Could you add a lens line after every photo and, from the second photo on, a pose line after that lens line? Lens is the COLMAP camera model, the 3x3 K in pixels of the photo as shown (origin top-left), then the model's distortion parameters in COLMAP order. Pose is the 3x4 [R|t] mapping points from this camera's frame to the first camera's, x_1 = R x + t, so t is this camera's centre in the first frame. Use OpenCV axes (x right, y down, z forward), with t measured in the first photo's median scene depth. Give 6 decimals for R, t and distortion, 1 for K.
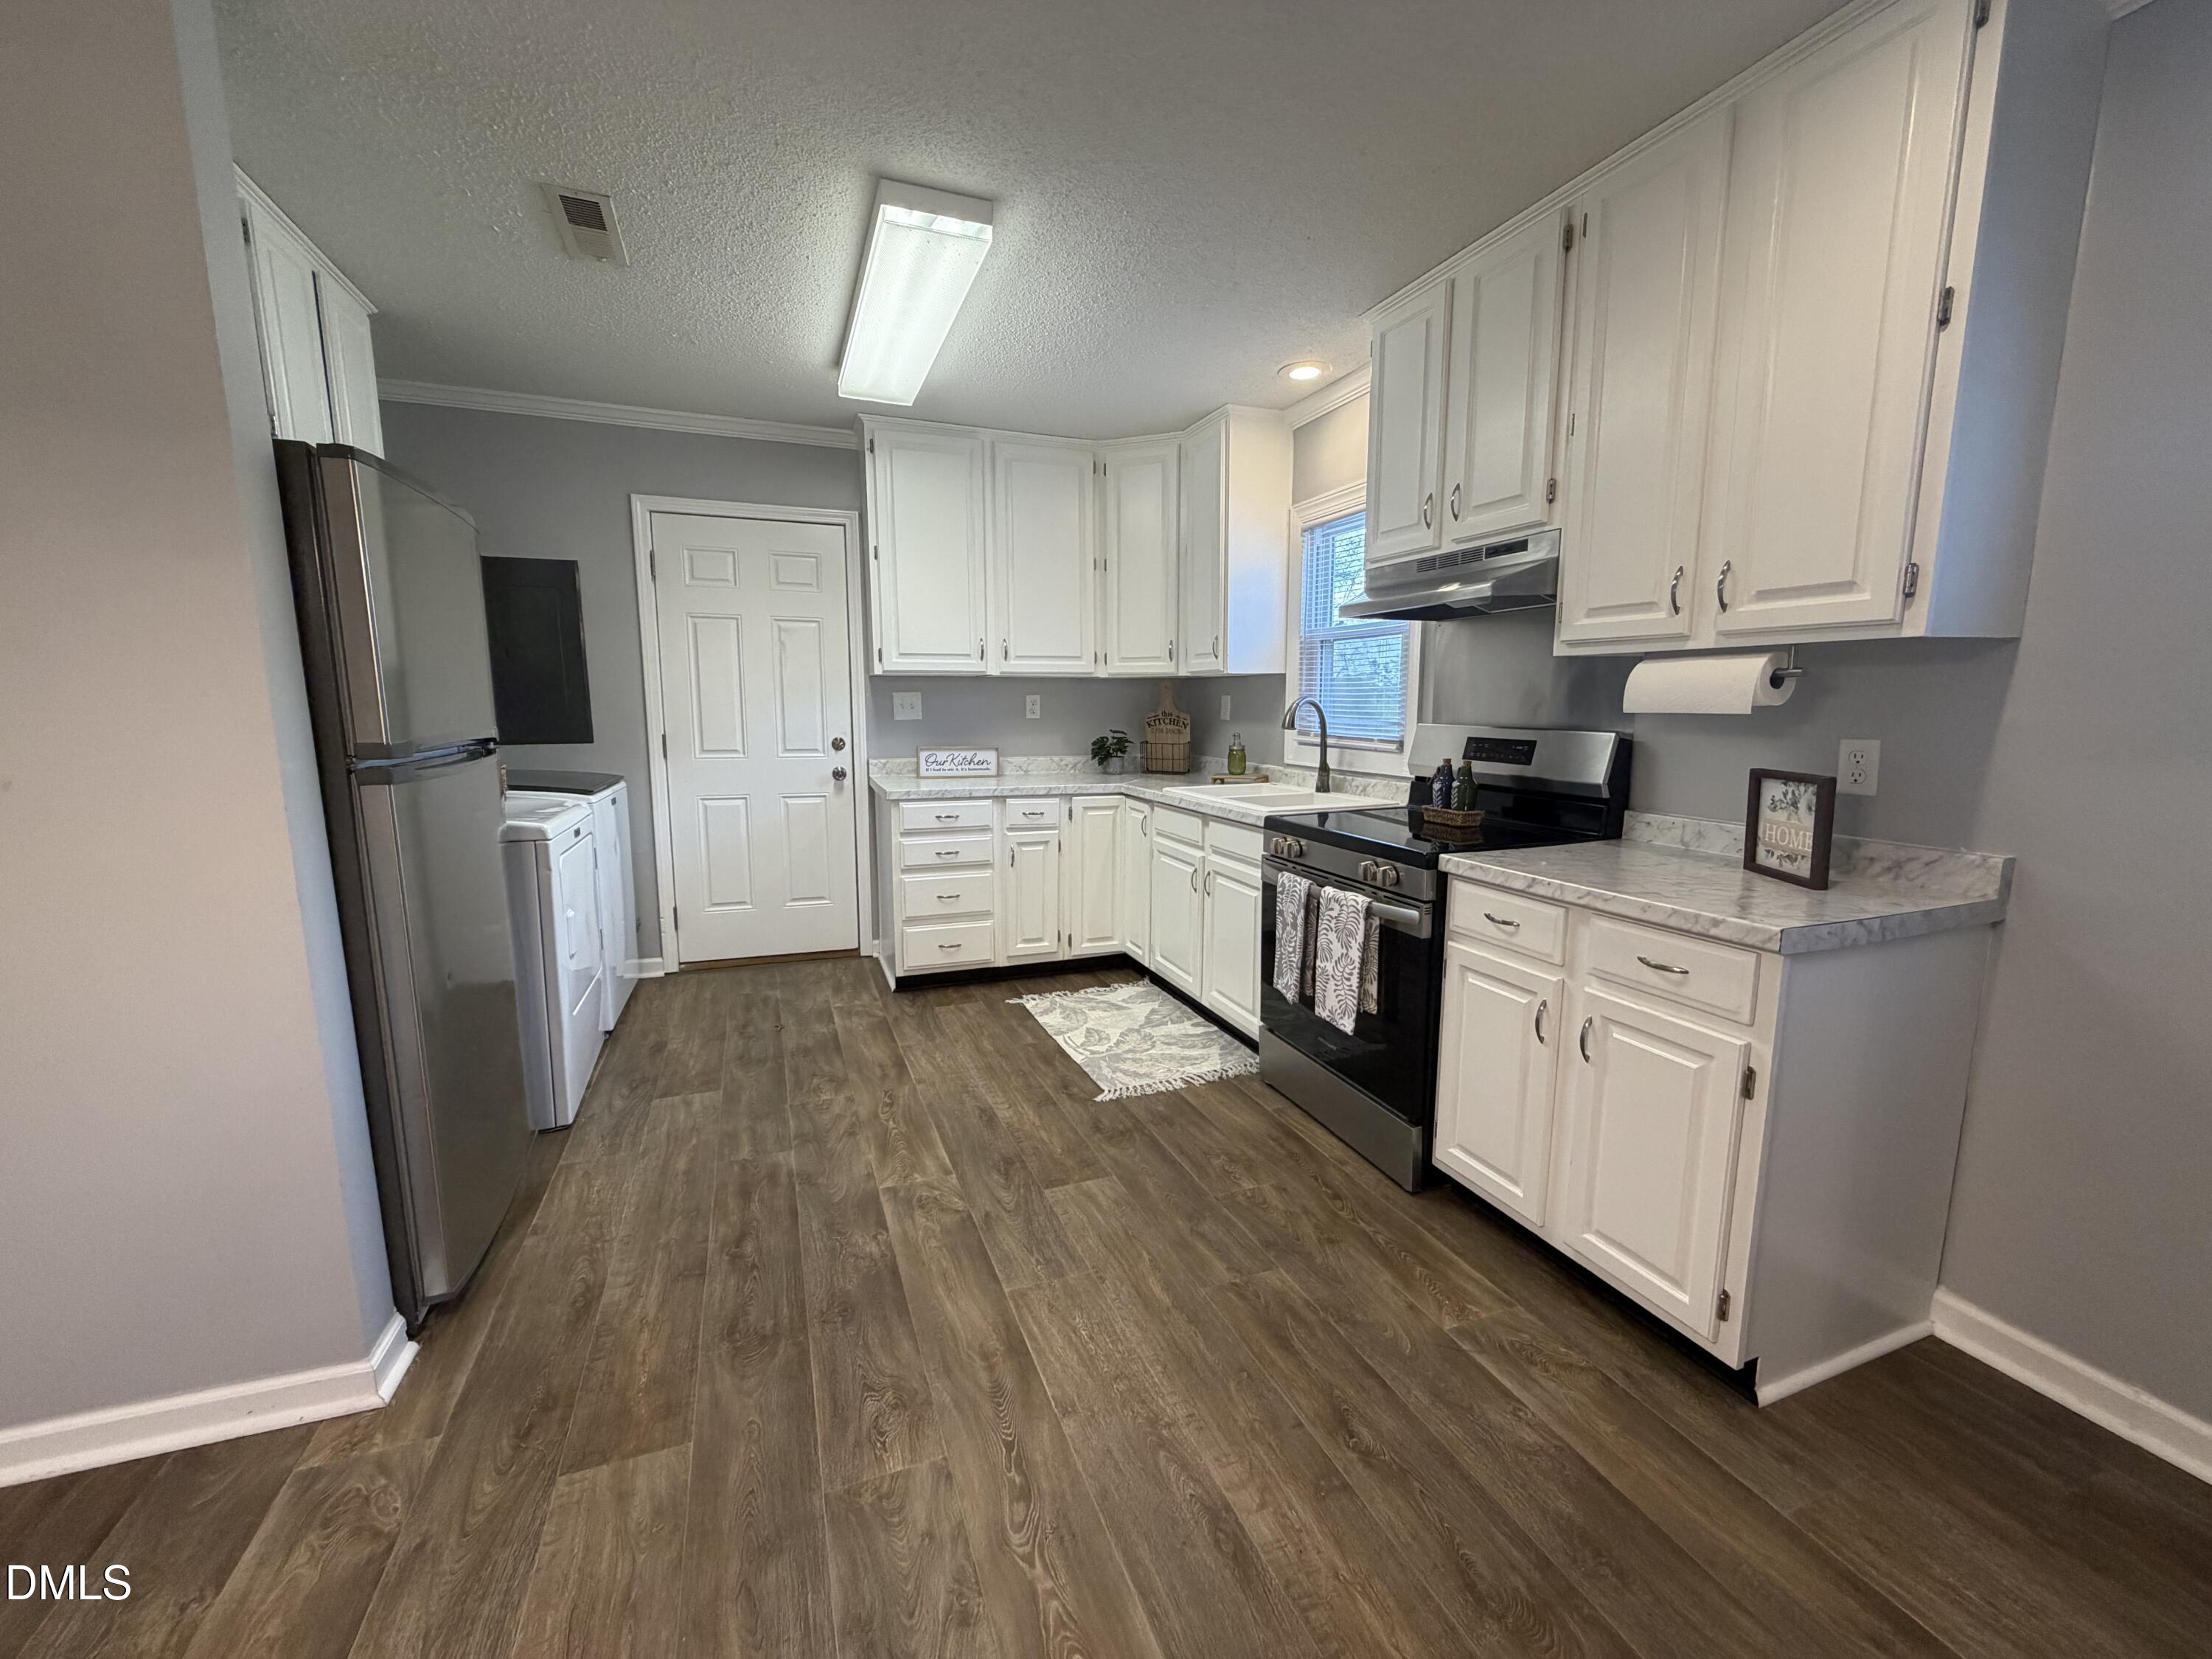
lens RADIAL K [[889.2, 0, 1101.9], [0, 889.2, 827.1], [0, 0, 1]] dist [0.008931, 0.000094]
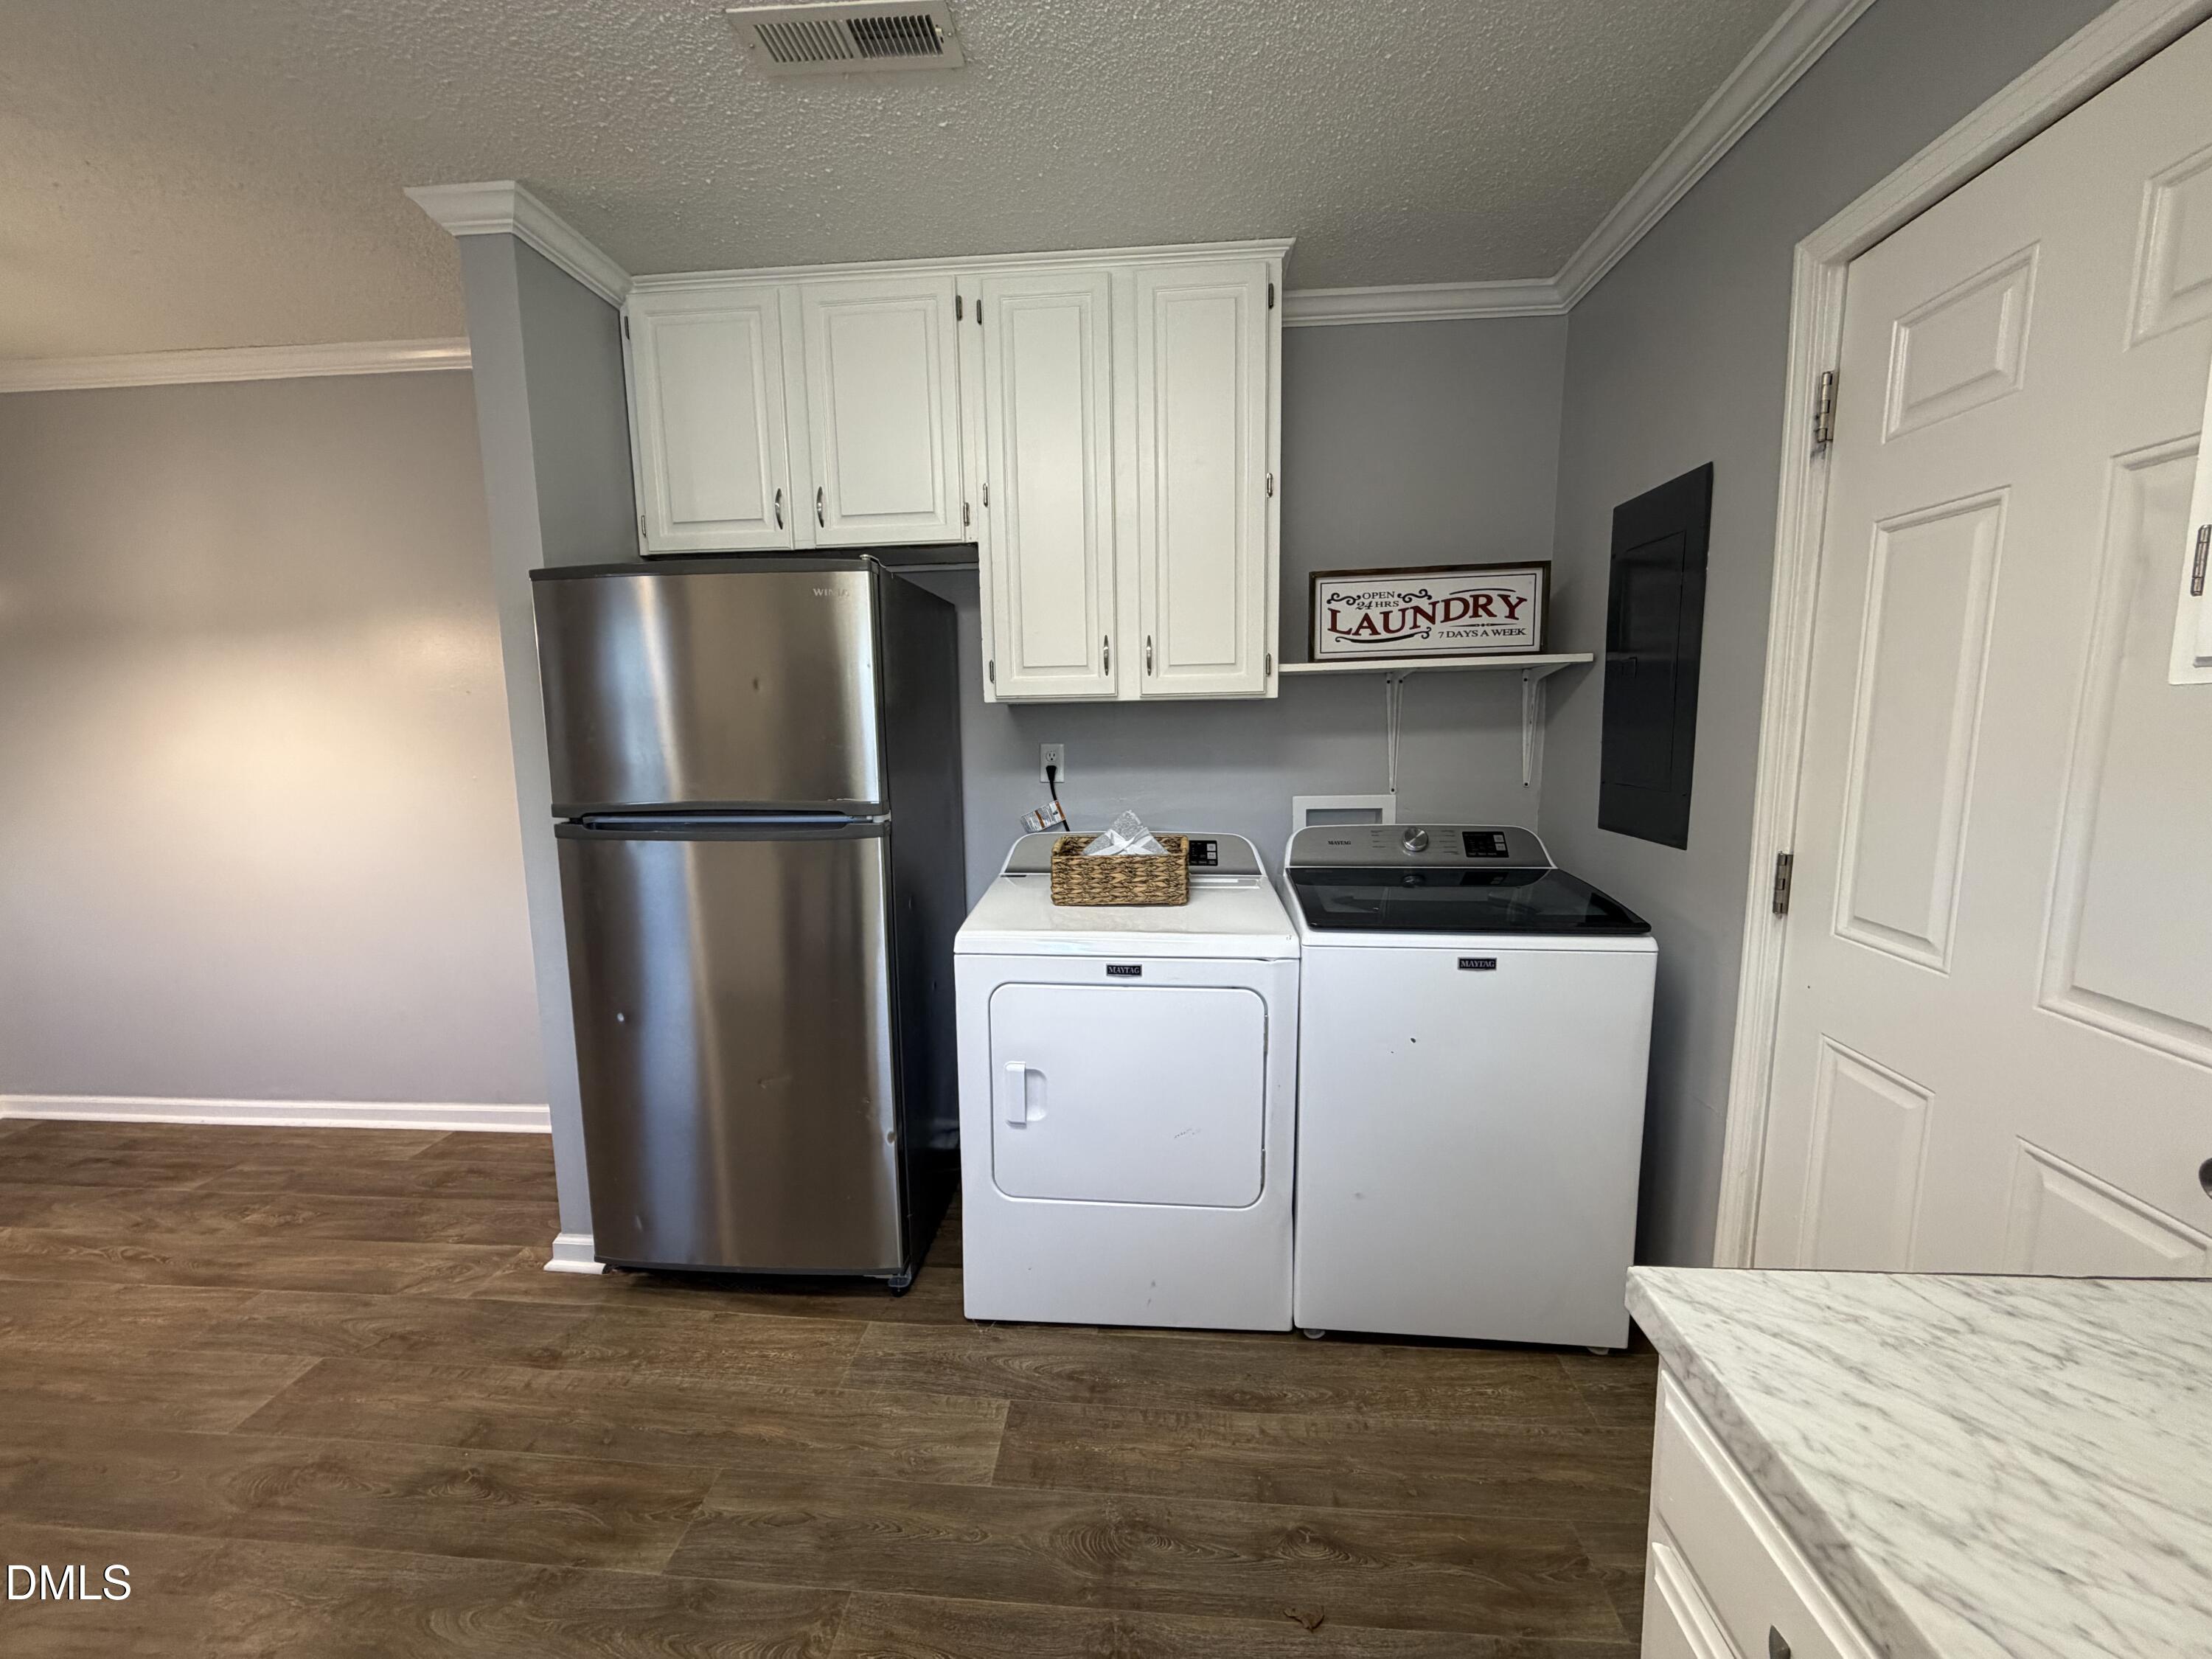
lens RADIAL K [[889.2, 0, 1089.9], [0, 889.2, 831.8], [0, 0, 1]] dist [0.008931, 0.000094]
pose [[-0.456881, 0.144728, -0.877675, 0.257982], [-0.088958, 0.974295, 0.206969, -0.292787], [0.885068, 0.172637, -0.432262, 1.810051]]
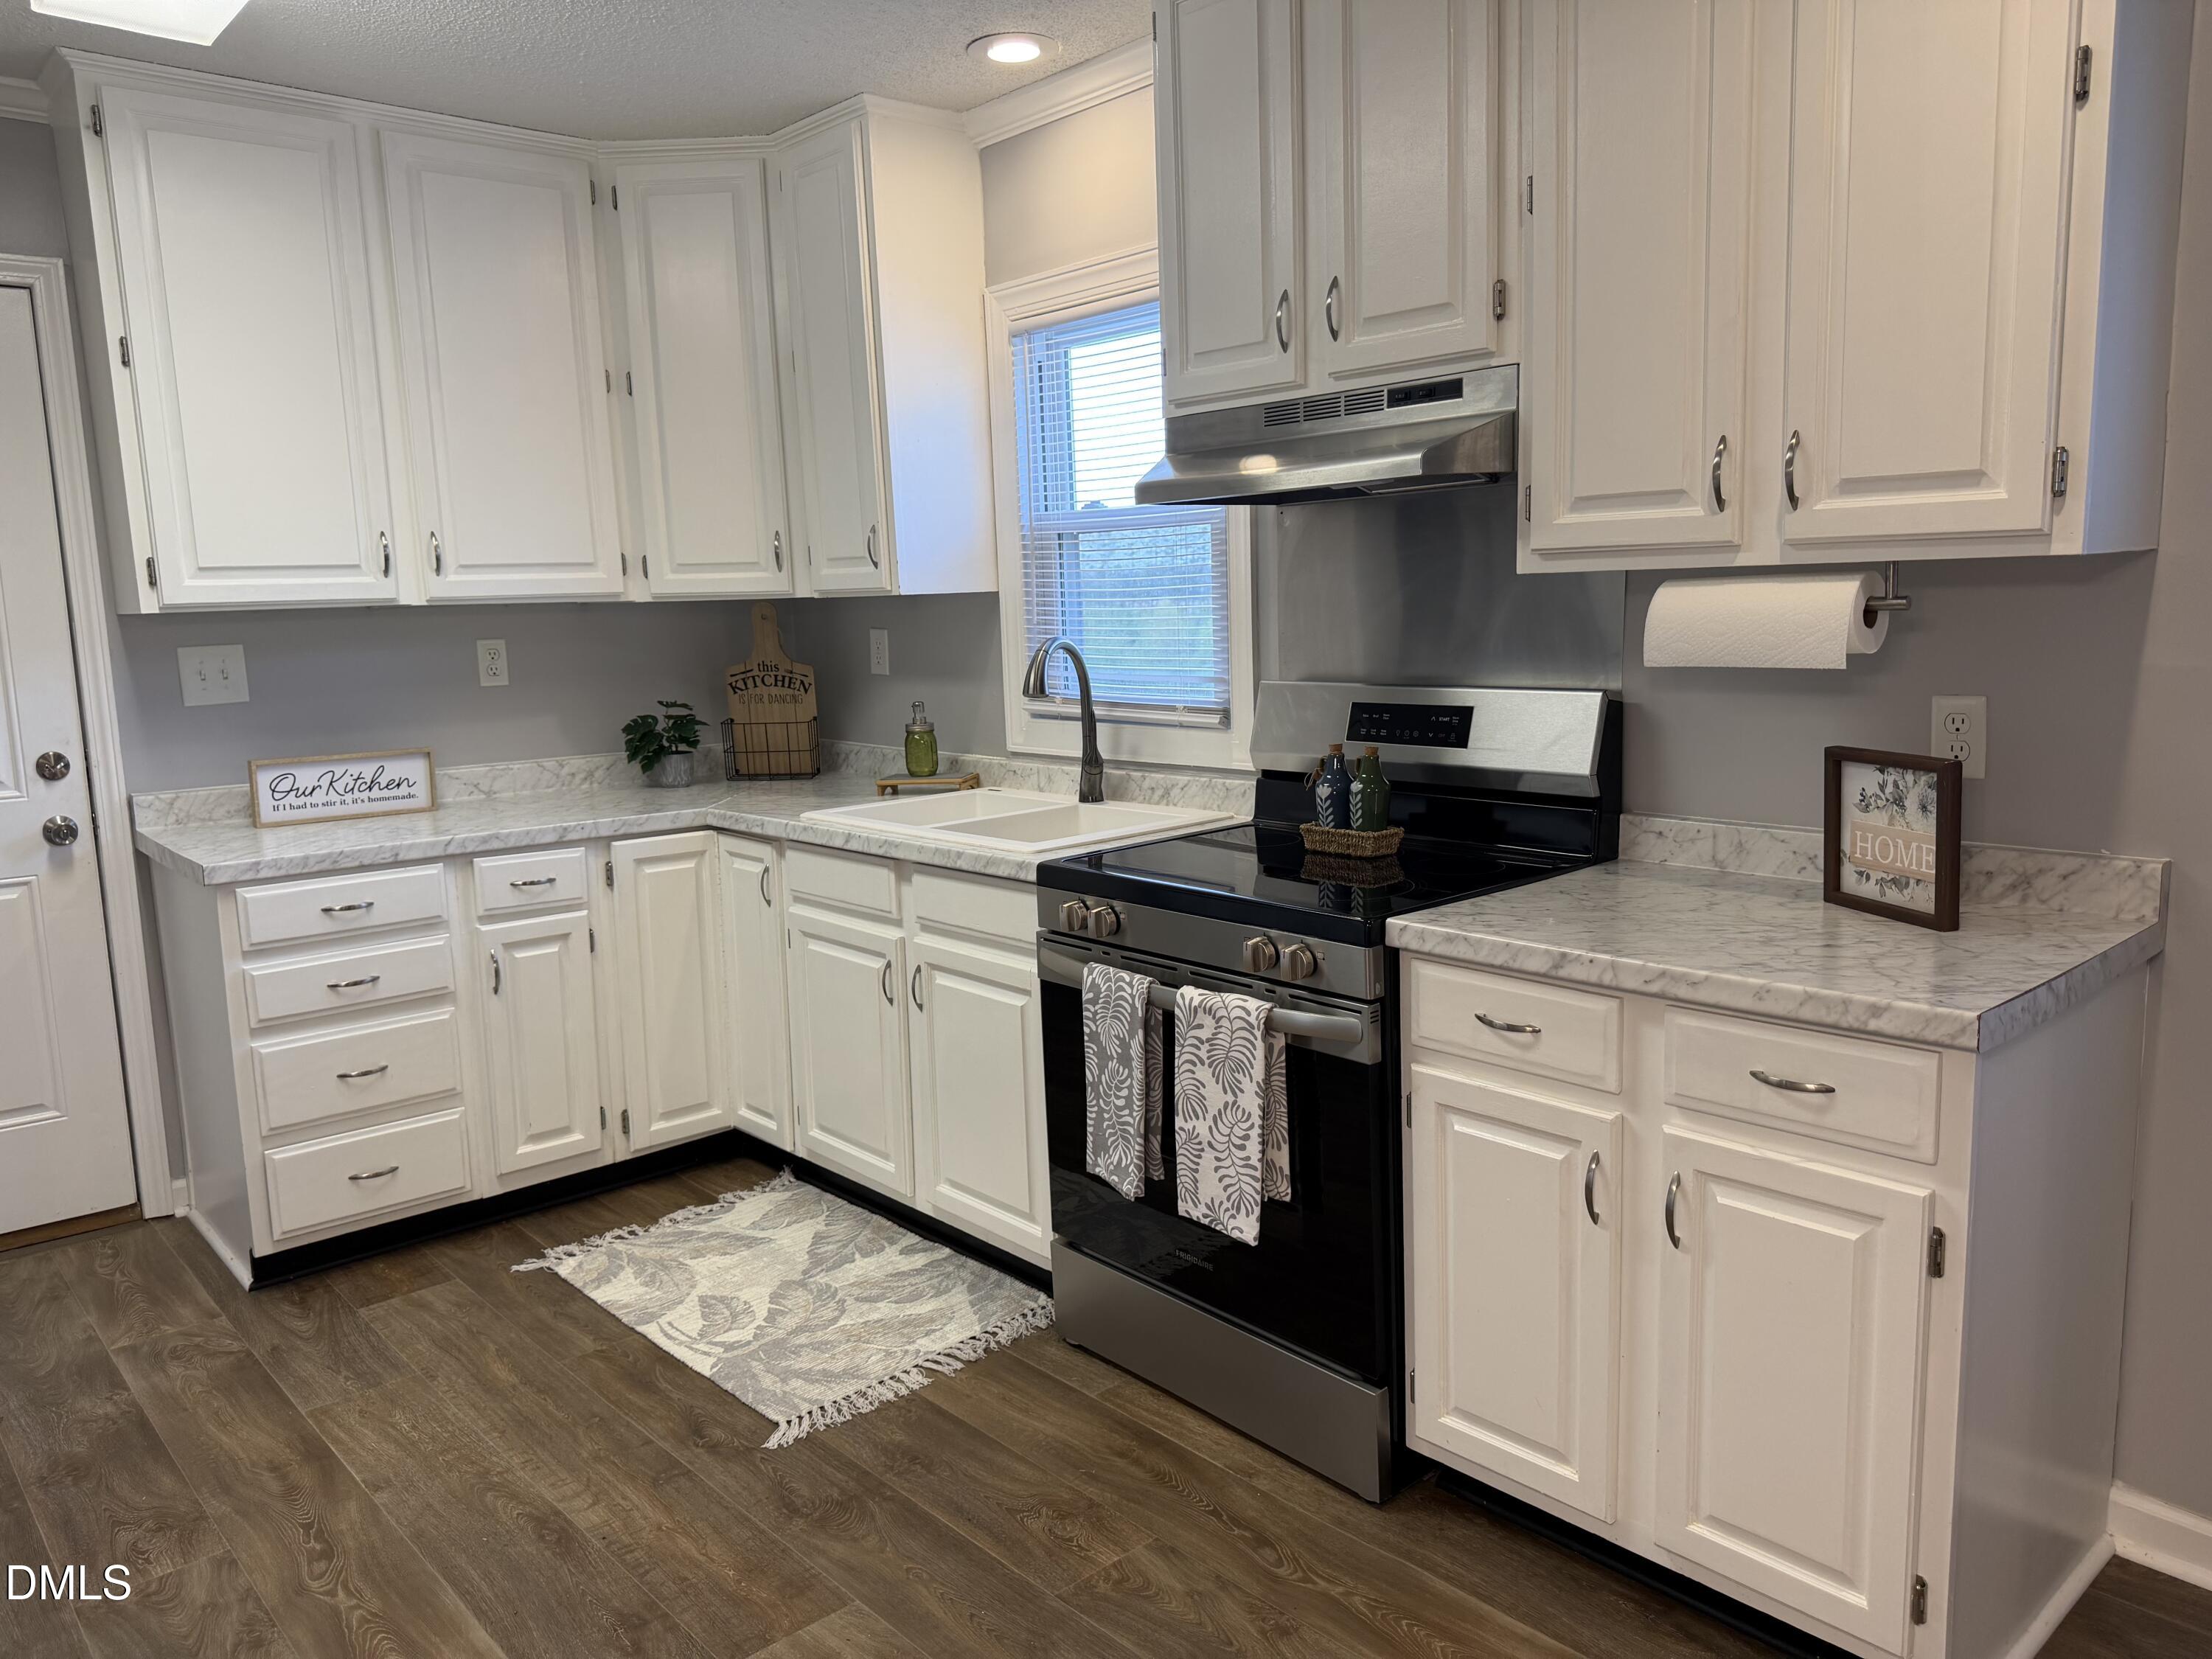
lens RADIAL K [[1580.7, 0, 1104.7], [0, 1580.7, 822.5], [0, 0, 1]] dist [0.036386, -0.036406]
pose [[0.934106, -0.079338, 0.348067, -0.134084], [0.079919, 0.996720, 0.012713, -0.054111], [-0.347934, 0.015942, 0.937383, 0.081909]]
